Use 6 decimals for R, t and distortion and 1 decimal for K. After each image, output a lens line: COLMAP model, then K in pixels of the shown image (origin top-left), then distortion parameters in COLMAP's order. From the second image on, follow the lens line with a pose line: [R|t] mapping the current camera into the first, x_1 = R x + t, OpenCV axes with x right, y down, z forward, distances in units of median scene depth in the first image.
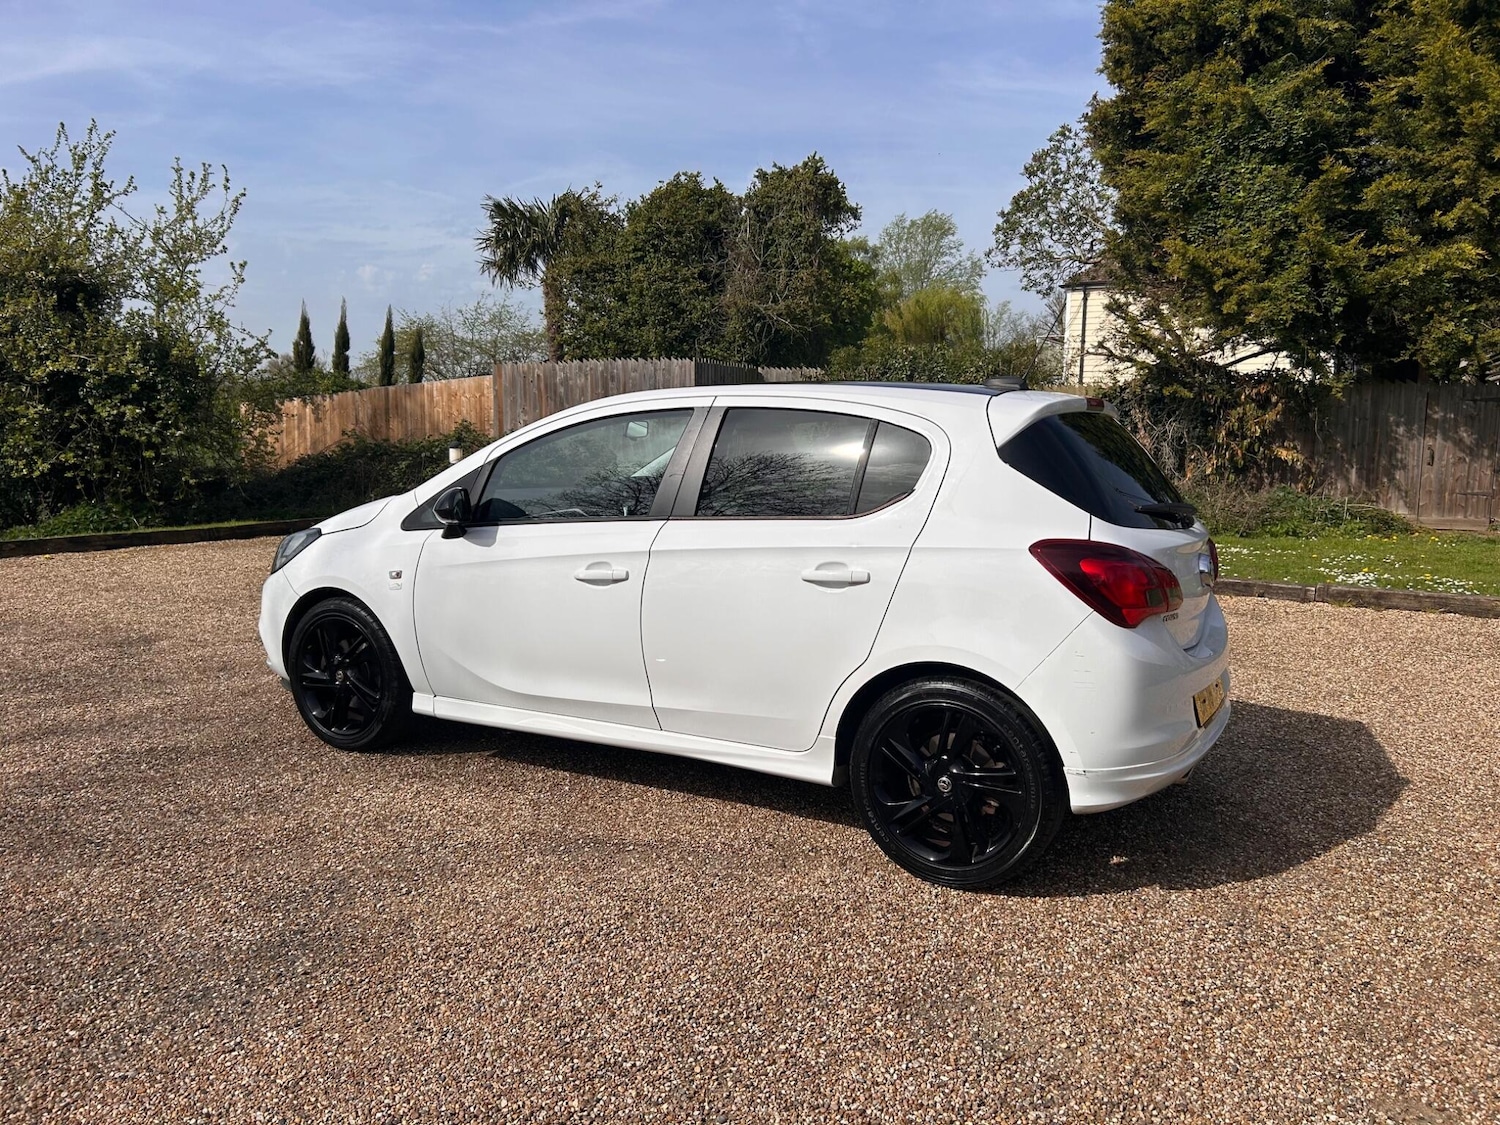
lens RADIAL K [[1132.4, 0, 759.4], [0, 1132.4, 559.9], [0, 0, 1]] dist [0.053078, -0.057049]
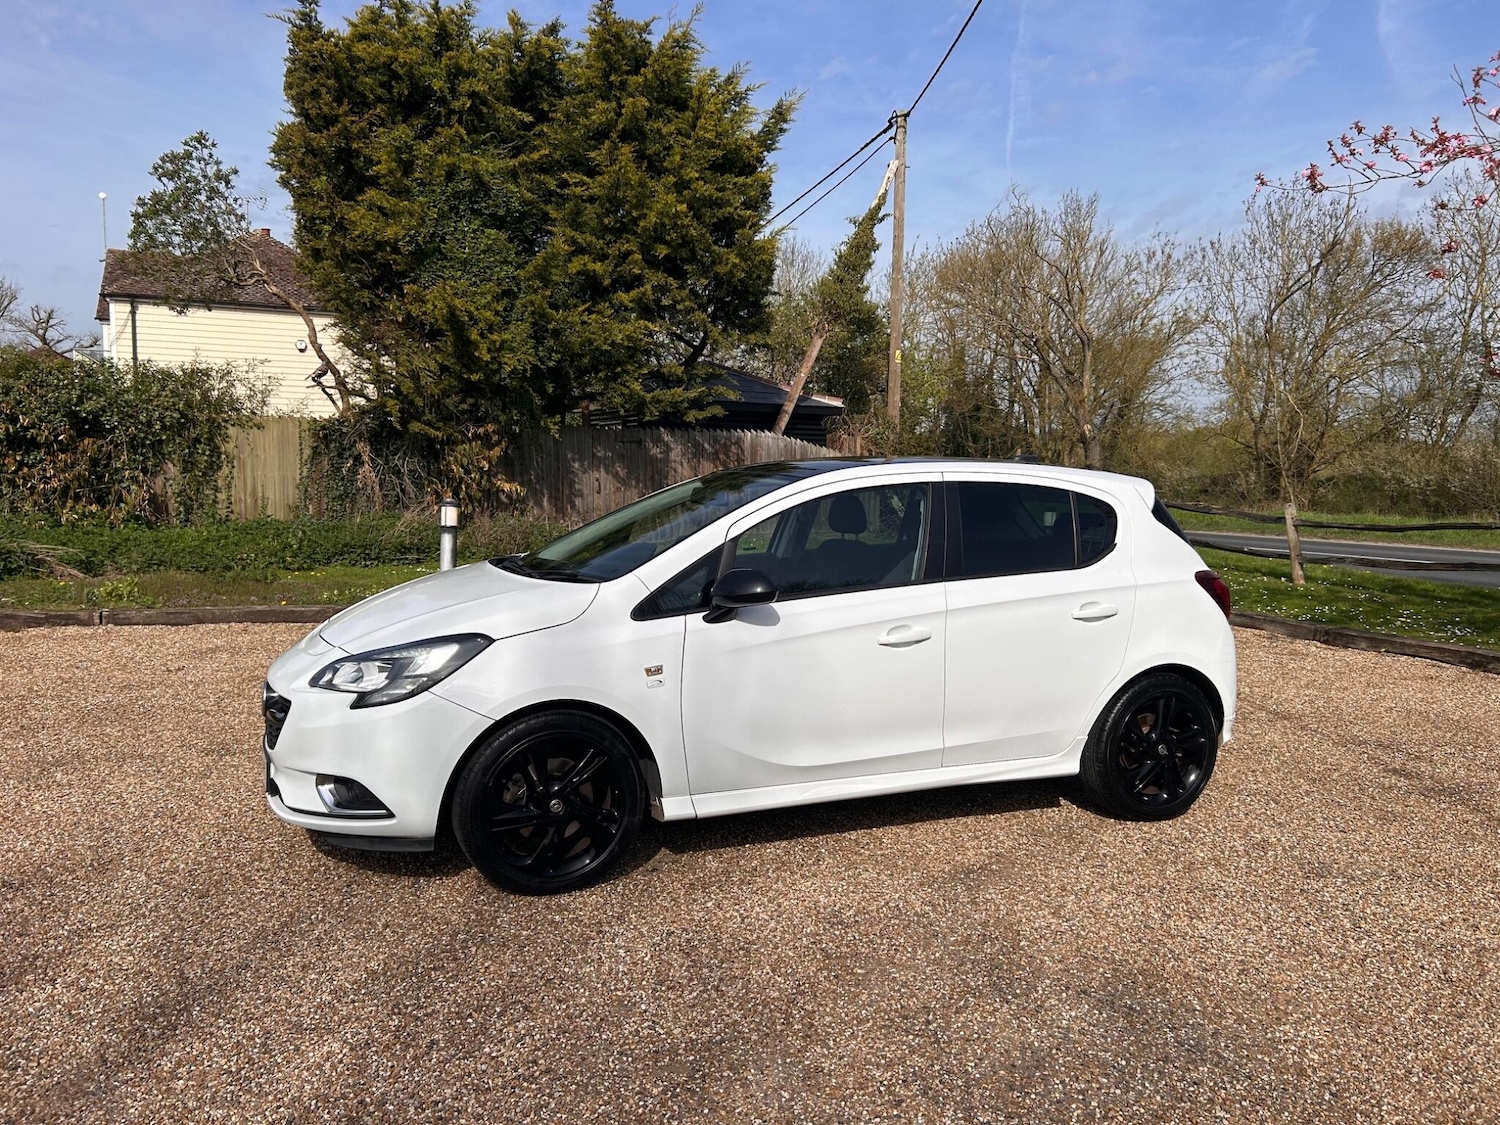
lens RADIAL K [[1132.4, 0, 754.5], [0, 1132.4, 575.5], [0, 0, 1]] dist [0.053078, -0.057049]
pose [[0.620075, -0.079124, 0.780542, -0.278672], [0.082065, 0.995985, 0.035770, -0.025105], [-0.780238, 0.041875, 0.624079, 0.111763]]
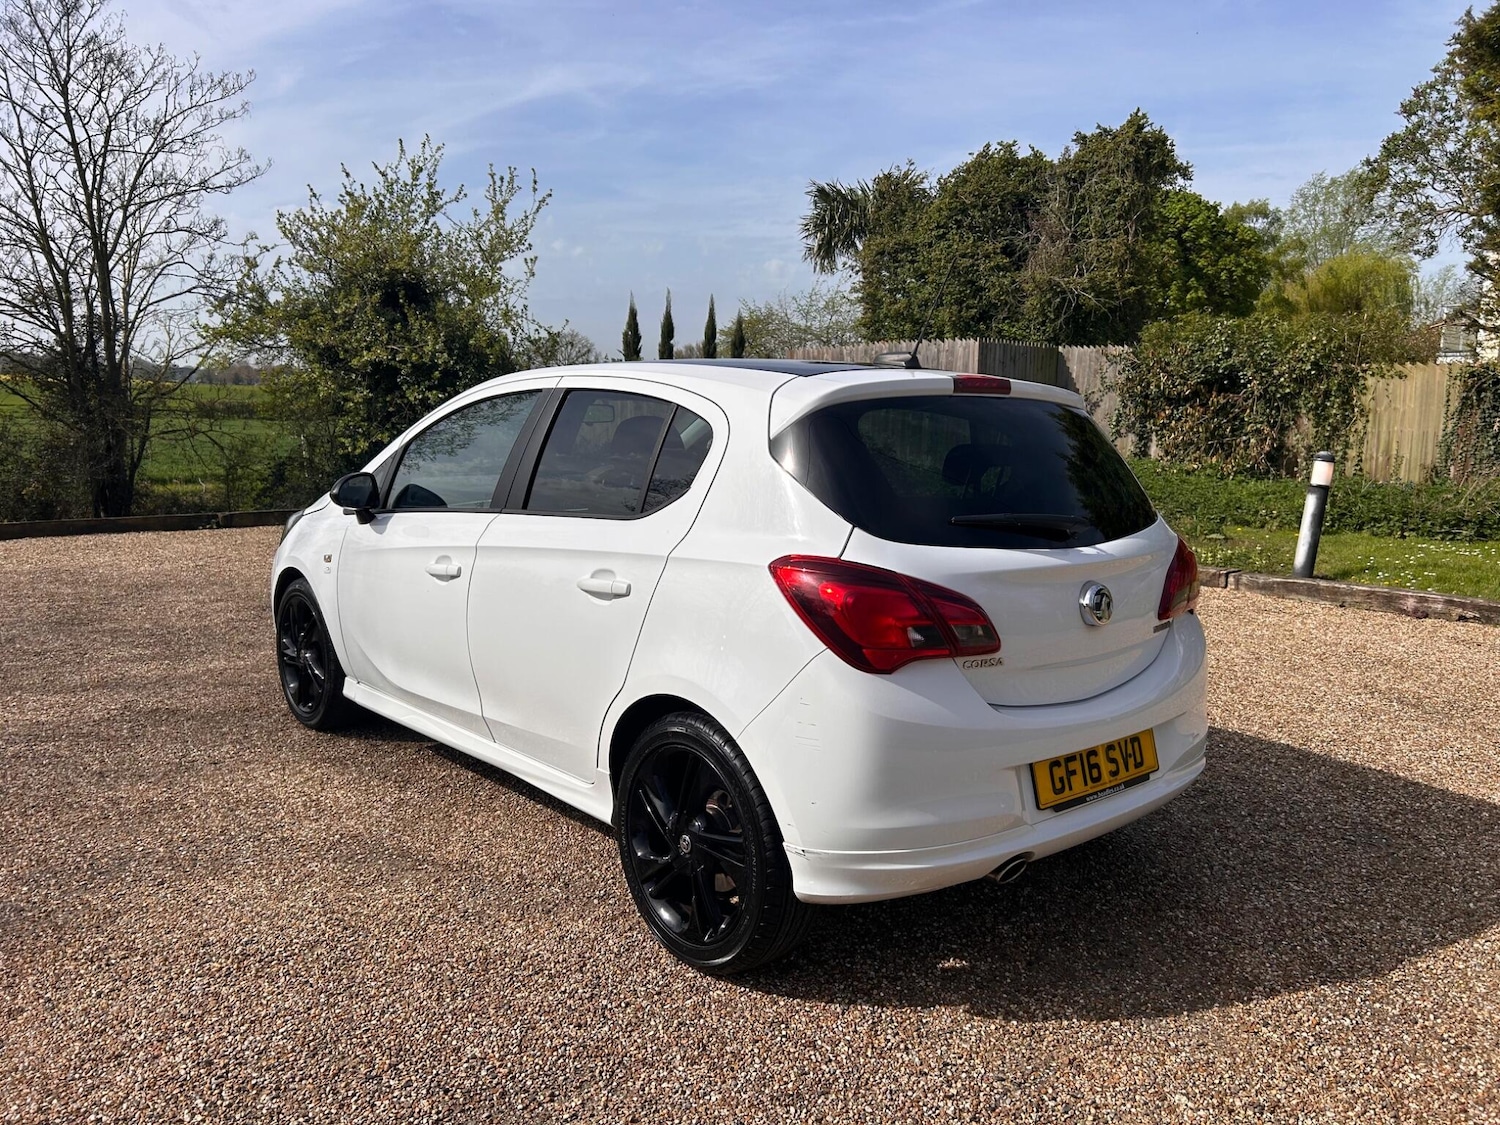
lens RADIAL K [[1132.4, 0, 752.9], [0, 1132.4, 560.0], [0, 0, 1]] dist [0.053078, -0.057049]
pose [[0.942403, 0.047050, -0.331153, 0.106348], [-0.042578, 0.998878, 0.020751, -0.006434], [0.331758, -0.005456, 0.943349, 0.052219]]
